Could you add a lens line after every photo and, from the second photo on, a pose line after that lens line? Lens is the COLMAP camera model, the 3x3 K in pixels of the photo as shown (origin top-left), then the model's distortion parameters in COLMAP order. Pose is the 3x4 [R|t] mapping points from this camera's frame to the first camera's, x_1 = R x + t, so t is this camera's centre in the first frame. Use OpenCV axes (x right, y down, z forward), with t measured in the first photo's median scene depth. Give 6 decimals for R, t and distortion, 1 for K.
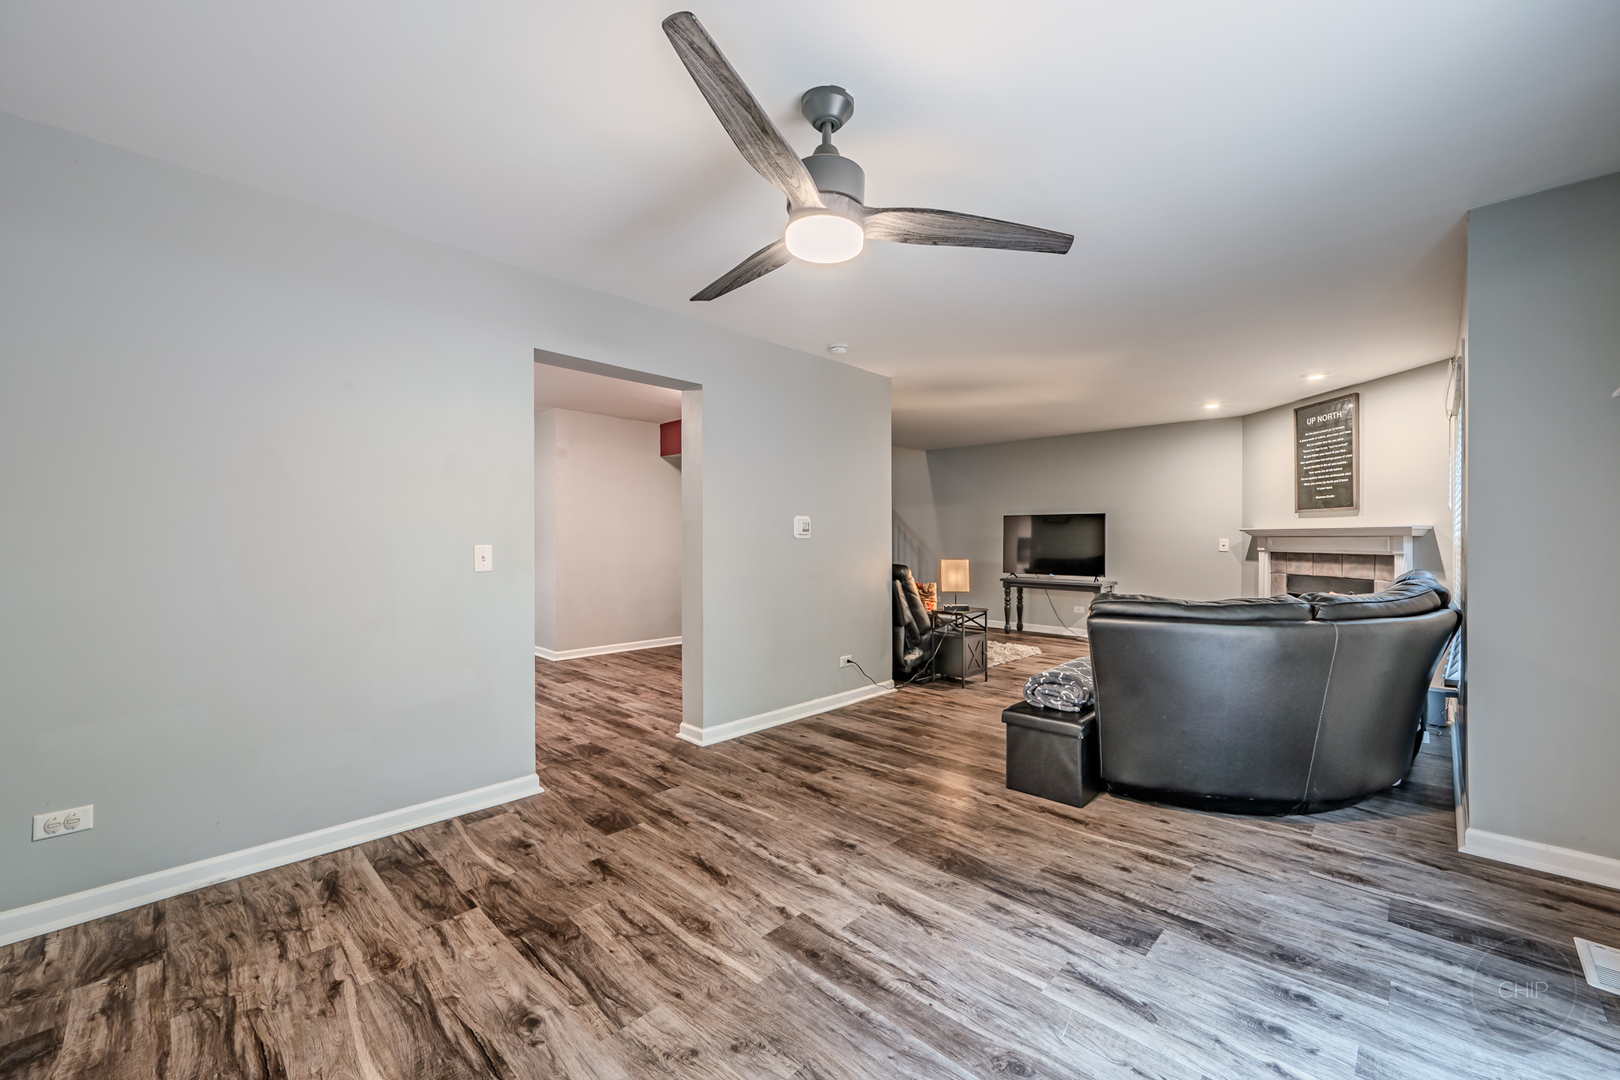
lens RADIAL K [[642.1, 0, 817.1], [0, 642.1, 534.2], [0, 0, 1]] dist [0.000549, 0.000794]
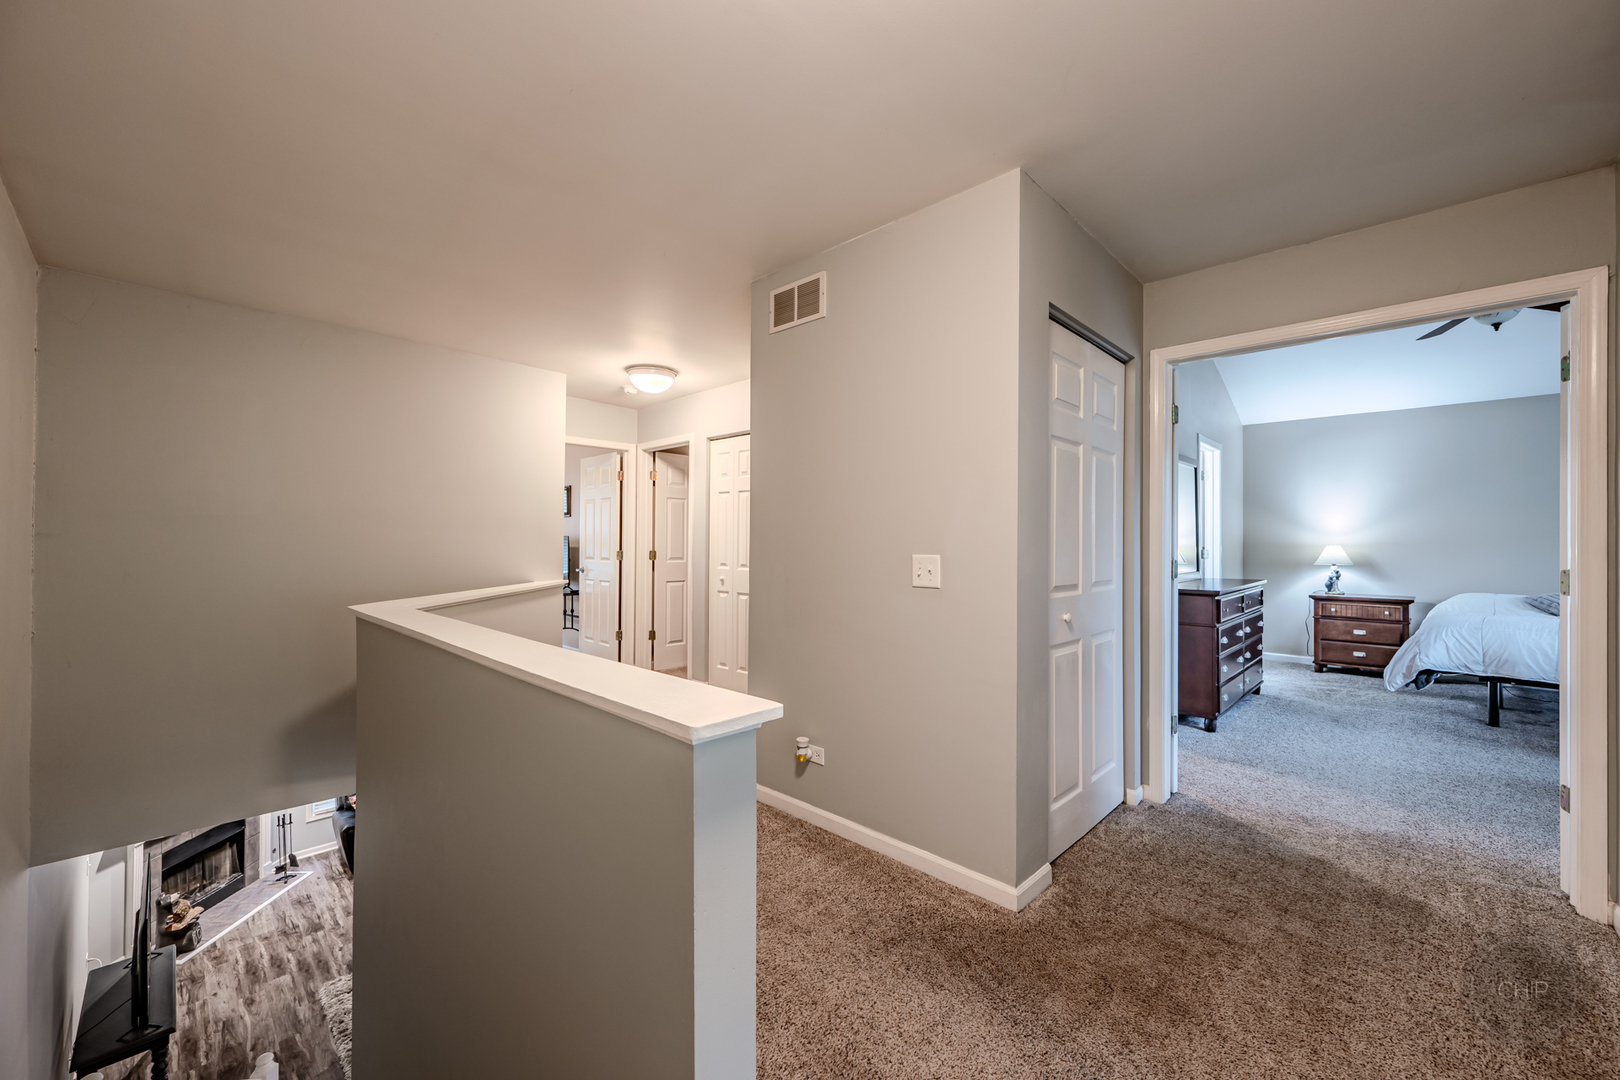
lens RADIAL K [[642.1, 0, 827.3], [0, 642.1, 531.3], [0, 0, 1]] dist [0.000549, 0.000794]
pose [[-0.999918, -0.006821, -0.010802, -0.352361], [-0.006629, 0.999821, -0.017729, -0.470204], [0.010921, -0.017656, -0.999784, 2.150413]]
